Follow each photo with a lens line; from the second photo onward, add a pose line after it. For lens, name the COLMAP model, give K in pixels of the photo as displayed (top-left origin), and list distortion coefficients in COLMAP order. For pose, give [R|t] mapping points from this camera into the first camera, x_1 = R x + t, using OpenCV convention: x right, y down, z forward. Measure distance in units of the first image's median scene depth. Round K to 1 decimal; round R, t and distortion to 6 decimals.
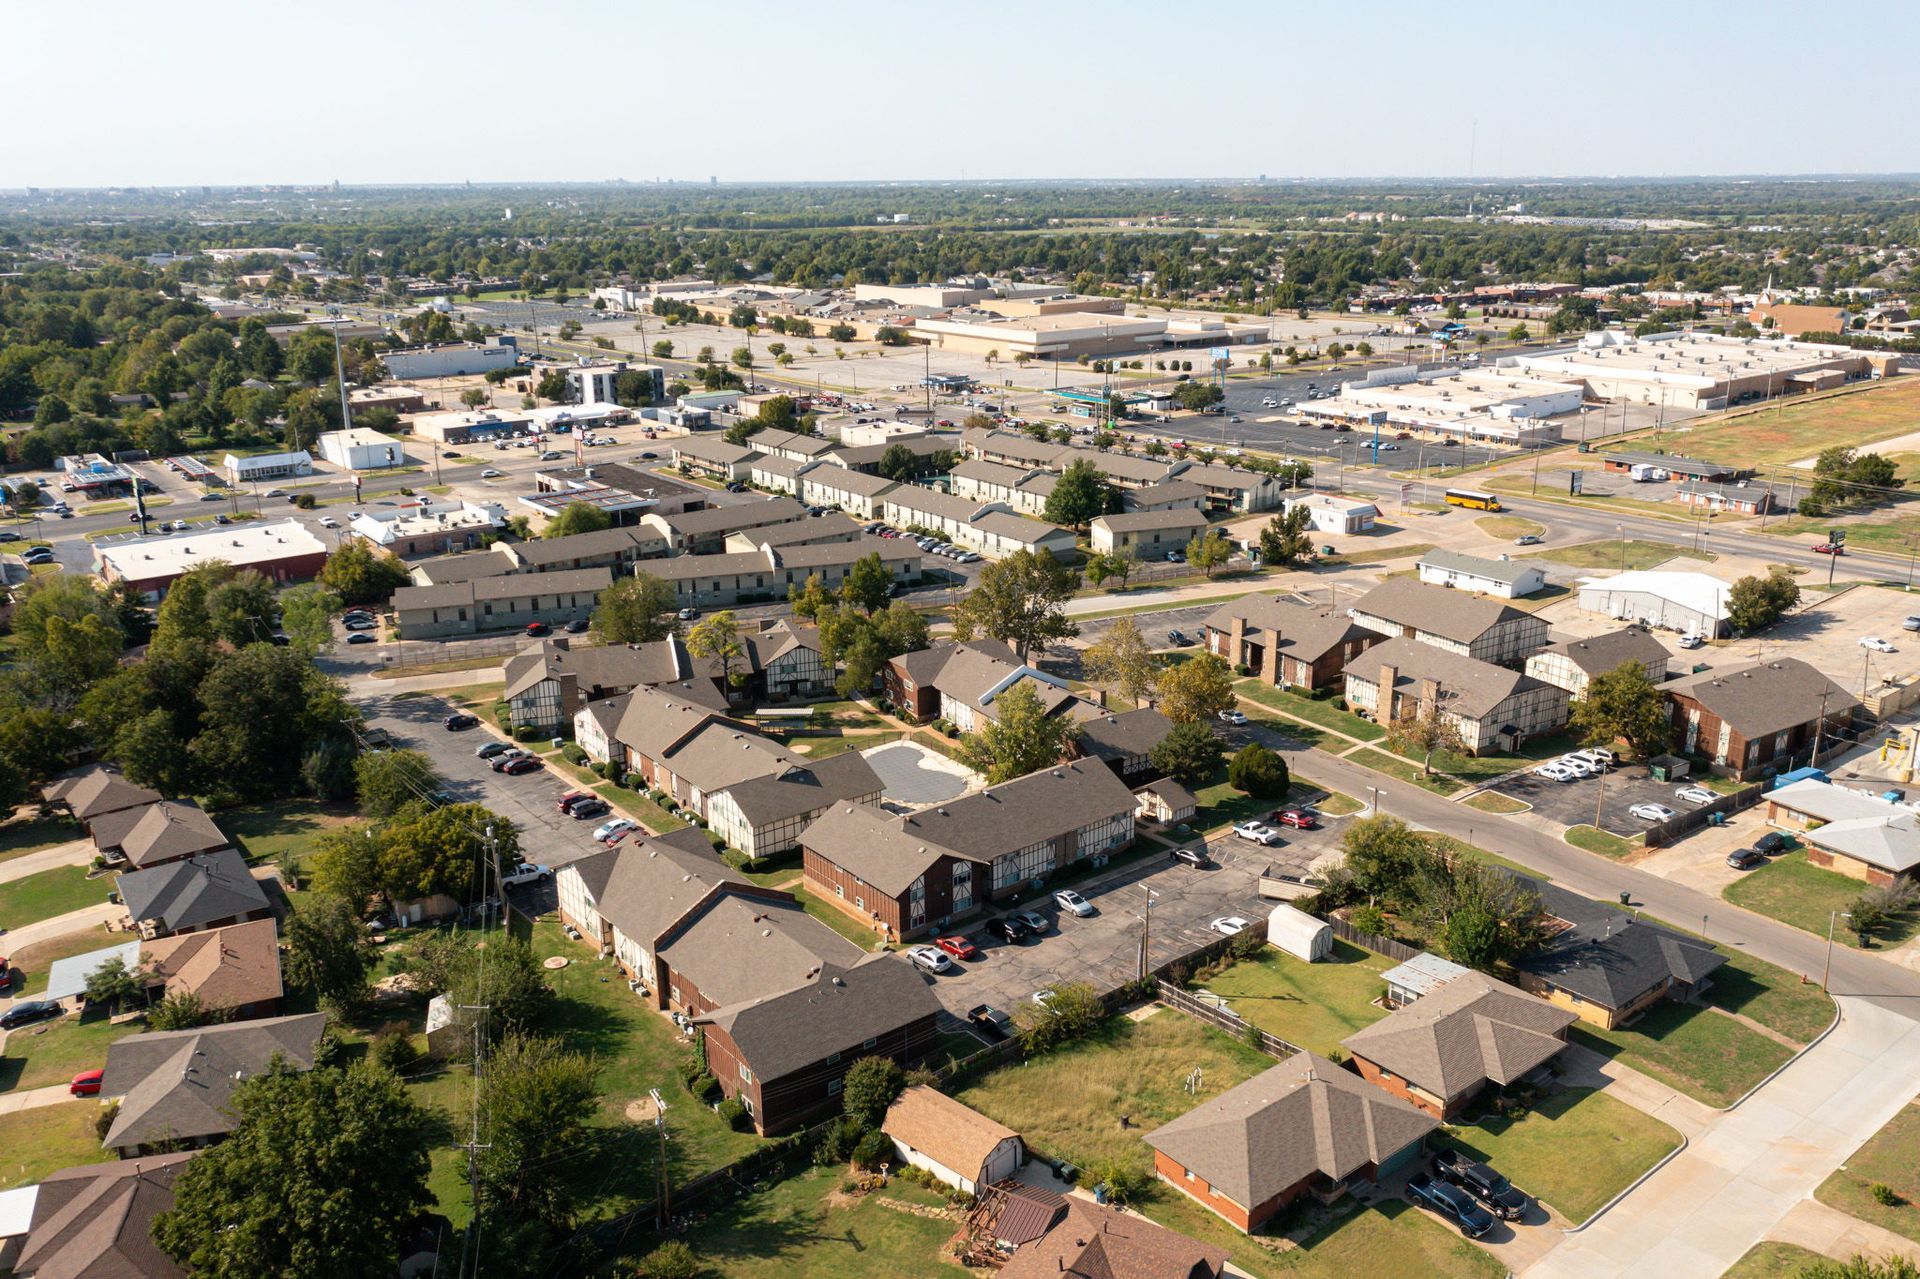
lens RADIAL K [[1532.2, 0, 960.0], [0, 1532.2, 639.5], [0, 0, 1]] dist [-0.009764, 0.007652]
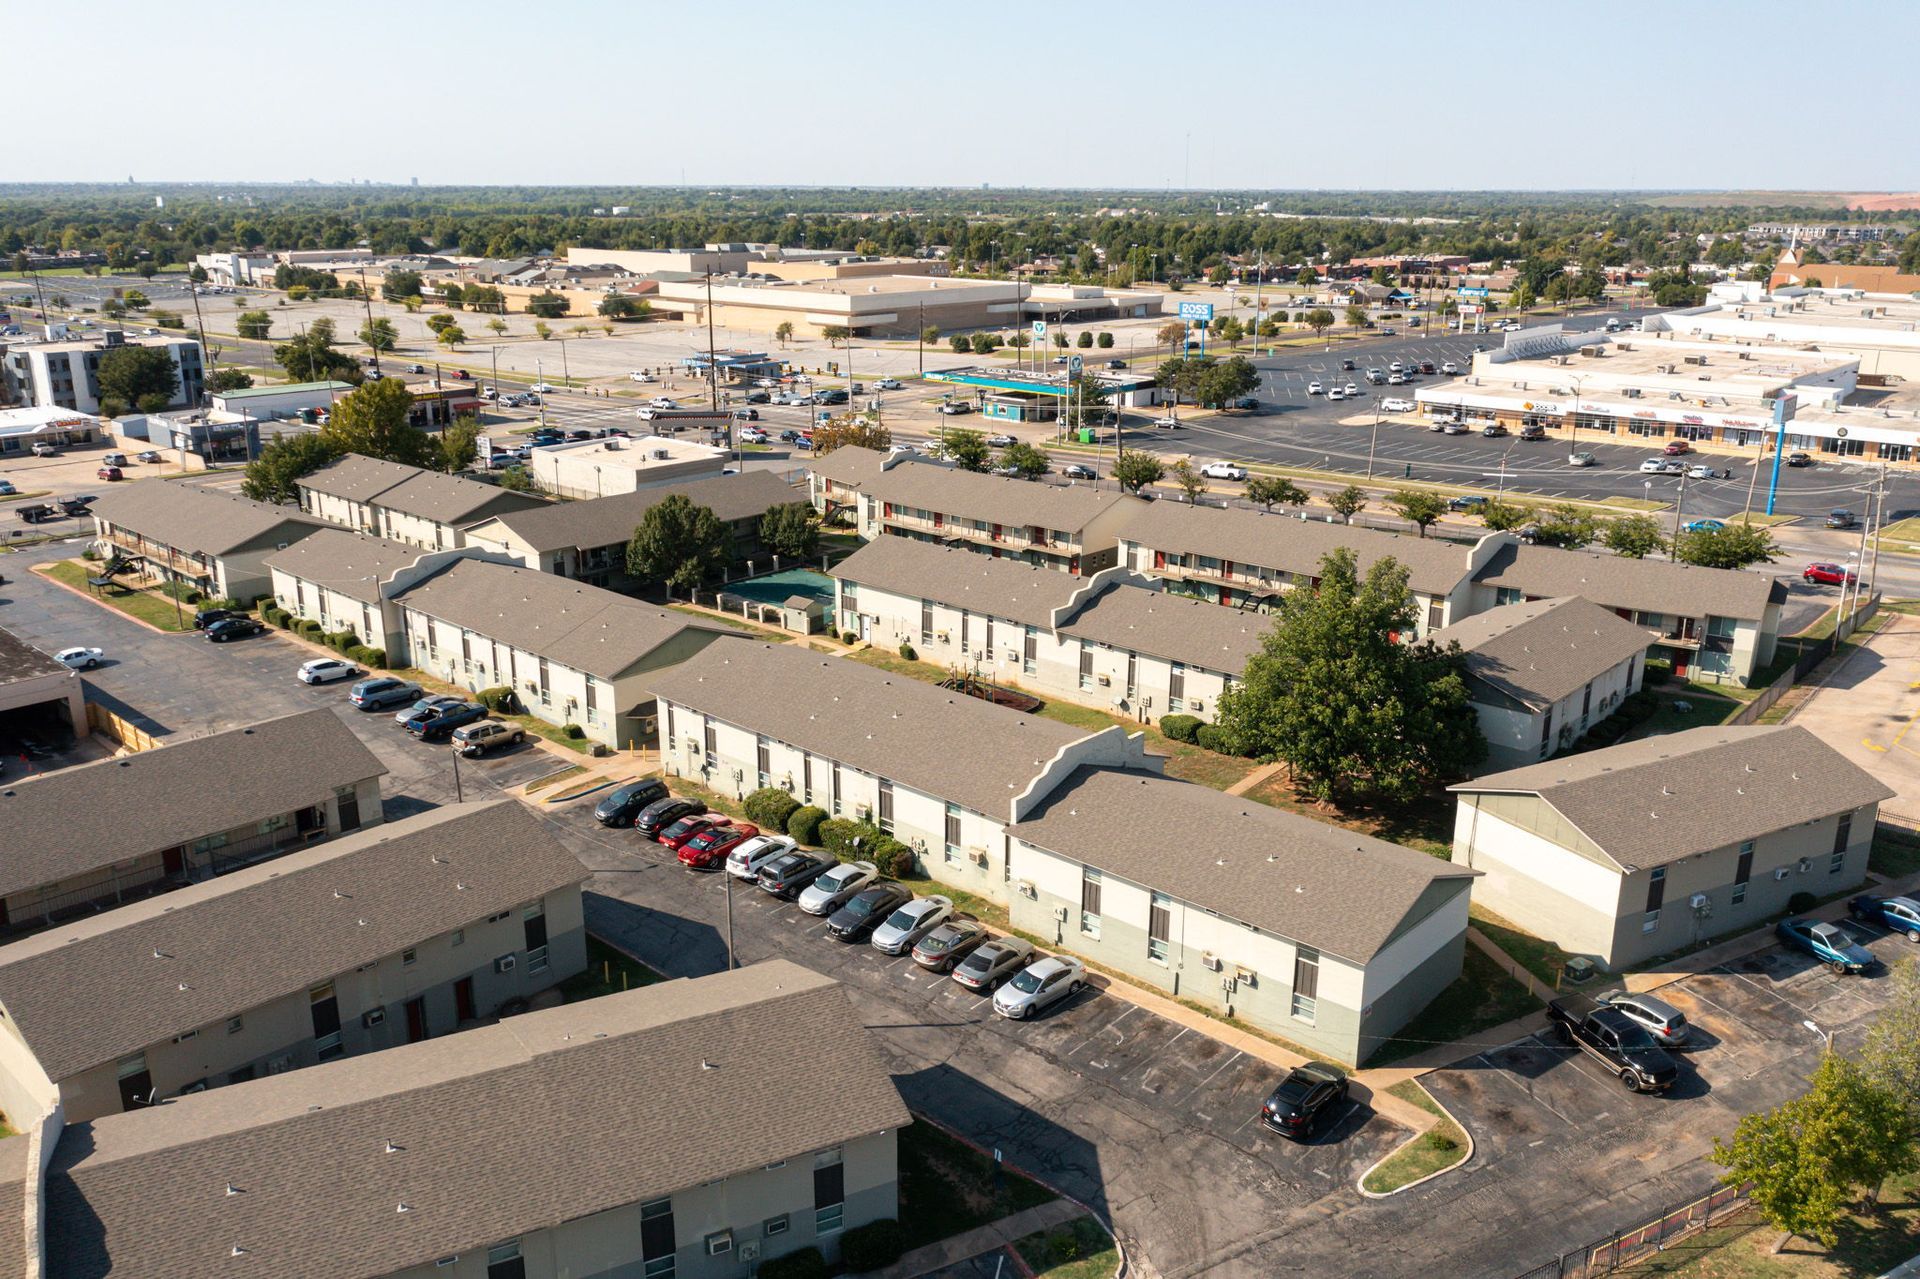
lens RADIAL K [[1532.2, 0, 960.0], [0, 1532.2, 639.5], [0, 0, 1]] dist [-0.009764, 0.007652]
pose [[0.984661, -0.037449, 0.170411, -0.028506], [0.038492, 0.999255, -0.002825, -0.067200], [-0.170178, 0.009341, 0.985369, 0.469214]]
